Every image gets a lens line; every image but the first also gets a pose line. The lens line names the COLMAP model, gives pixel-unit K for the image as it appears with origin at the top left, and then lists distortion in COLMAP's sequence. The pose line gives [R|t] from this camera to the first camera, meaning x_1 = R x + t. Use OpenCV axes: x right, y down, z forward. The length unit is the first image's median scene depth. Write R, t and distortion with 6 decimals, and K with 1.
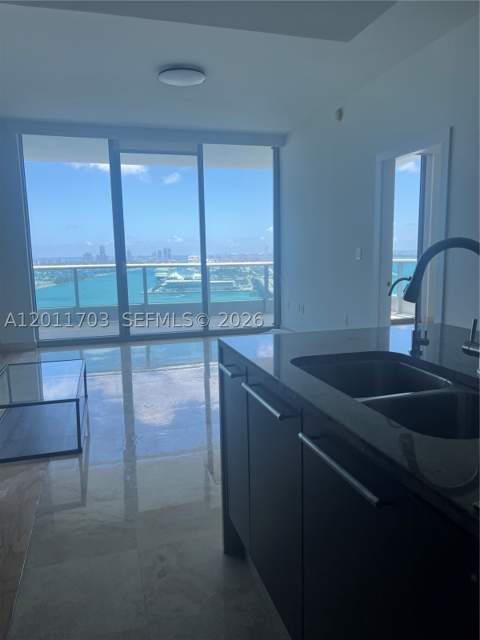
lens RADIAL K [[474.2, 0, 240.0], [0, 474.2, 320.0], [0, 0, 1]] dist [0.050384, -0.000663]
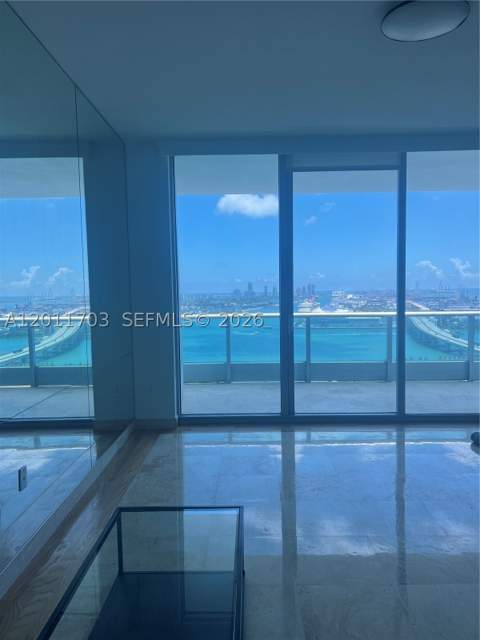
lens RADIAL K [[474.2, 0, 240.0], [0, 474.2, 320.0], [0, 0, 1]] dist [0.050384, -0.000663]
pose [[0.955734, 0.021320, -0.293458, -0.104771], [-0.043076, 0.996764, -0.067874, -0.064581], [0.291061, 0.077510, 0.953560, 0.278408]]
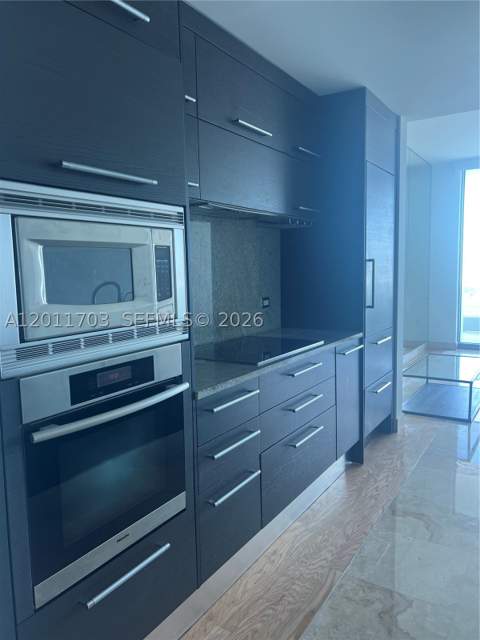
lens RADIAL K [[474.2, 0, 240.0], [0, 474.2, 320.0], [0, 0, 1]] dist [0.050384, -0.000663]
pose [[0.655095, 0.083386, -0.750931, 0.085464], [-0.094492, 0.995130, 0.028070, 0.007235], [0.749614, 0.052569, 0.659784, -0.139334]]
